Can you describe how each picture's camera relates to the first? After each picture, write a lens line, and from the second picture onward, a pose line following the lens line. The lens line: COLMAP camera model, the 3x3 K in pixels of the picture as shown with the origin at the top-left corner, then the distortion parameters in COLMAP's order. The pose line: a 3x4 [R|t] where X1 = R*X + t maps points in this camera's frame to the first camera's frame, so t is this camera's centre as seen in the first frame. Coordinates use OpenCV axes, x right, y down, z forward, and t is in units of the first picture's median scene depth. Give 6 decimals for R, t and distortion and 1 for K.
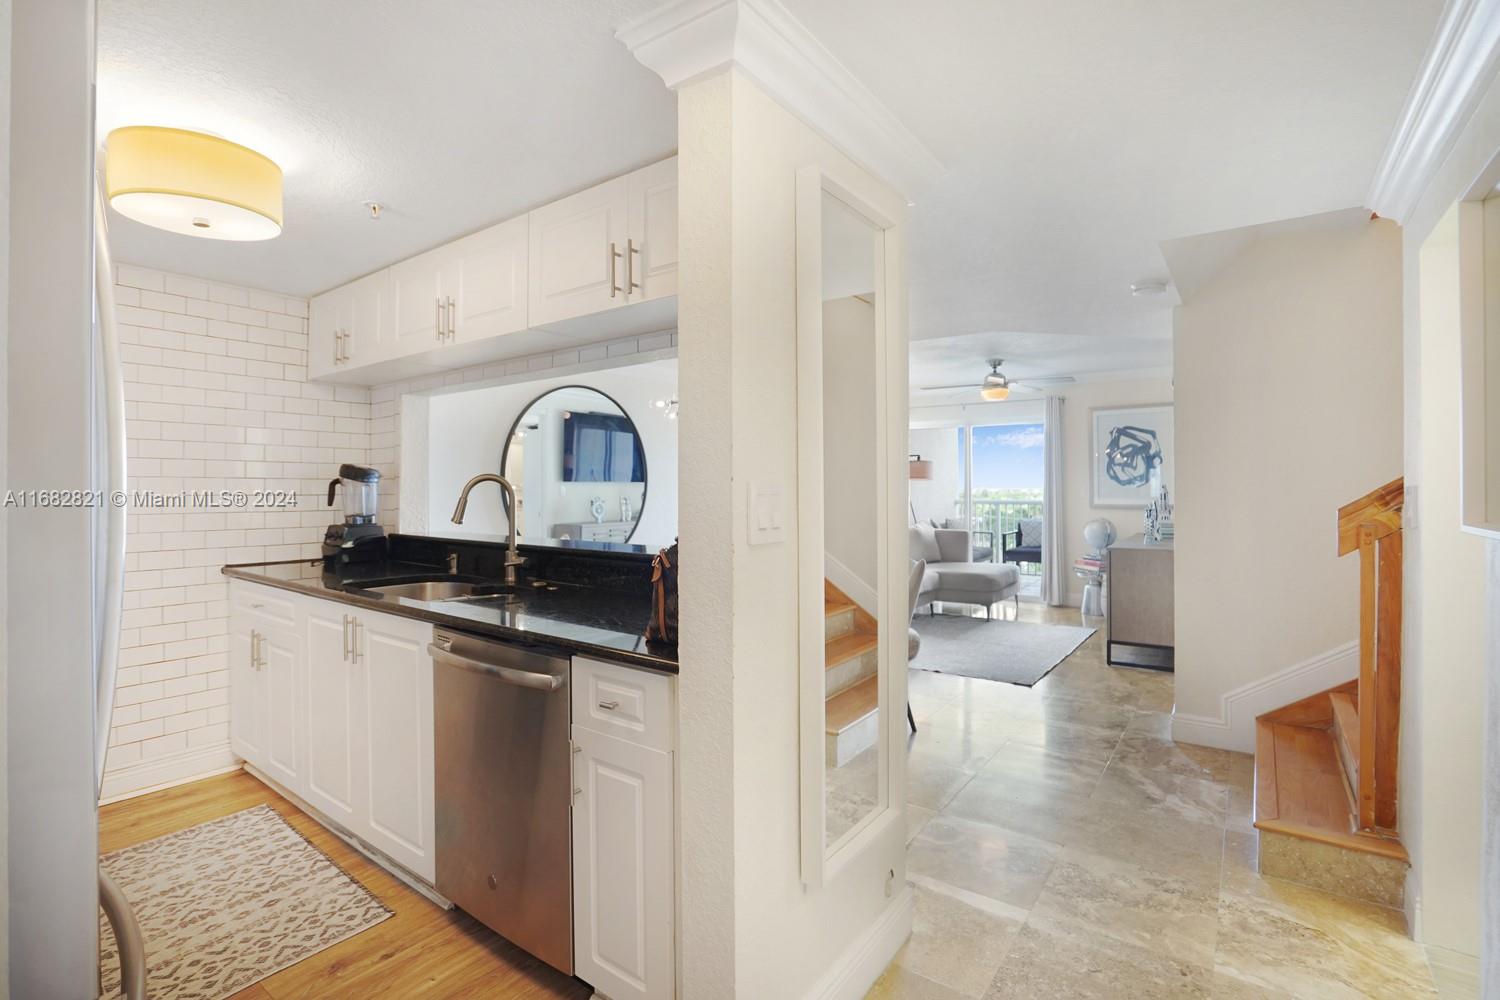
lens RADIAL K [[701.0, 0, 745.0], [0, 701.0, 486.4], [0, 0, 1]] dist [-0.016046, 0.001277]
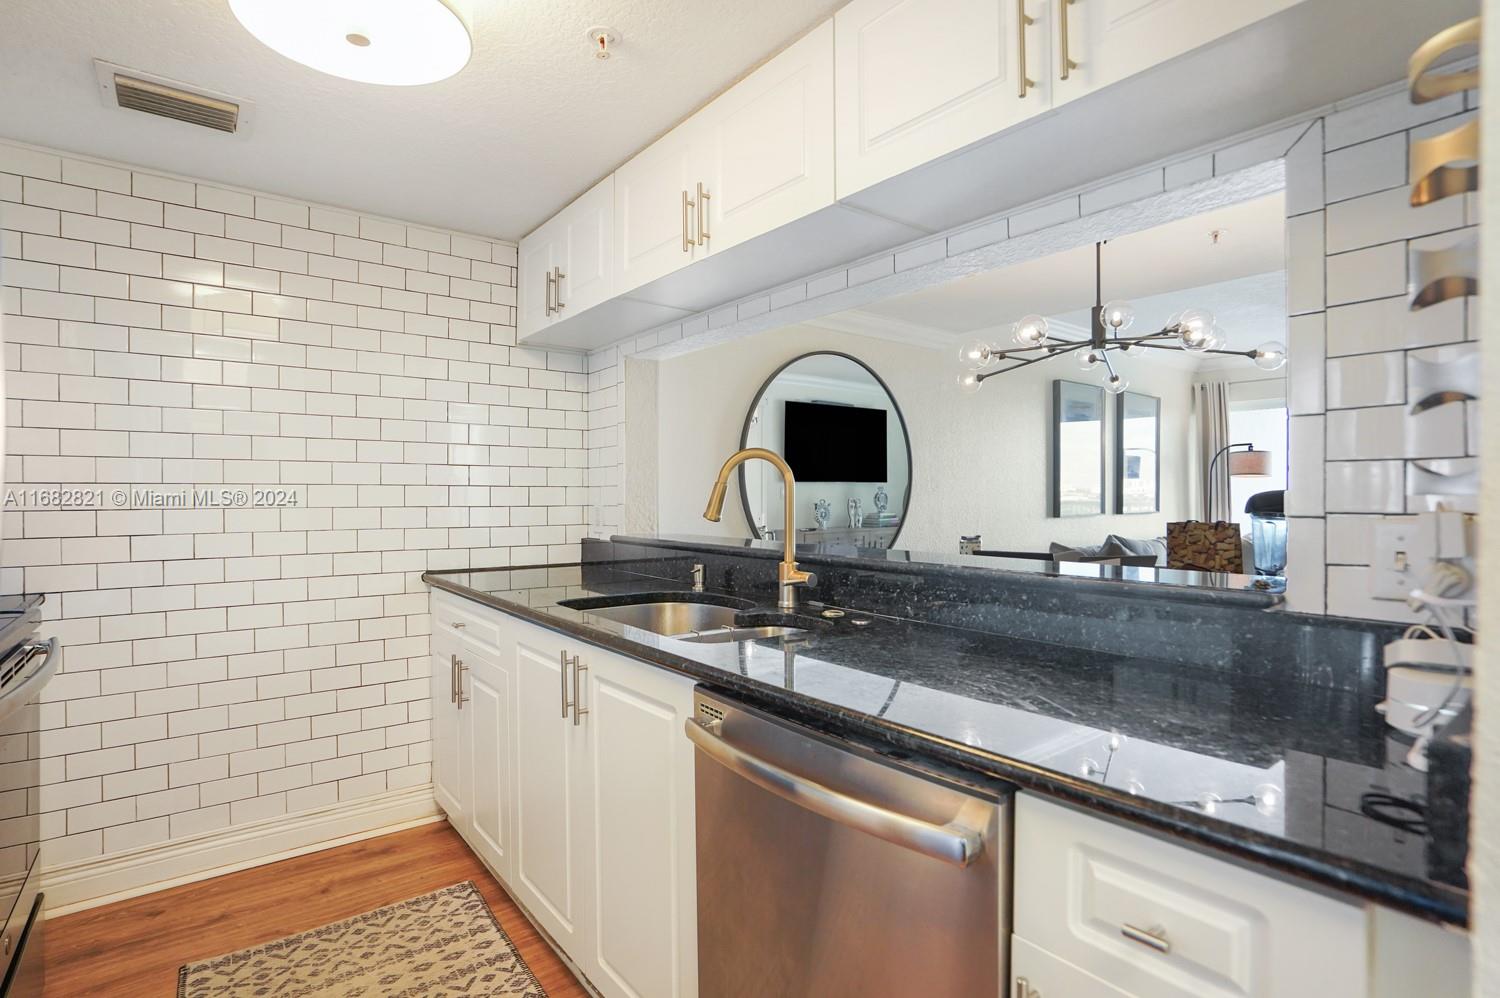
lens RADIAL K [[737.0, 0, 757.9], [0, 737.0, 498.6], [0, 0, 1]] dist [-0.021837, 0.001493]
pose [[0.969099, 0.000696, -0.246672, -0.173467], [0.000543, 0.999988, 0.004953, 0.025747], [0.246672, -0.004934, 0.969086, 0.286780]]
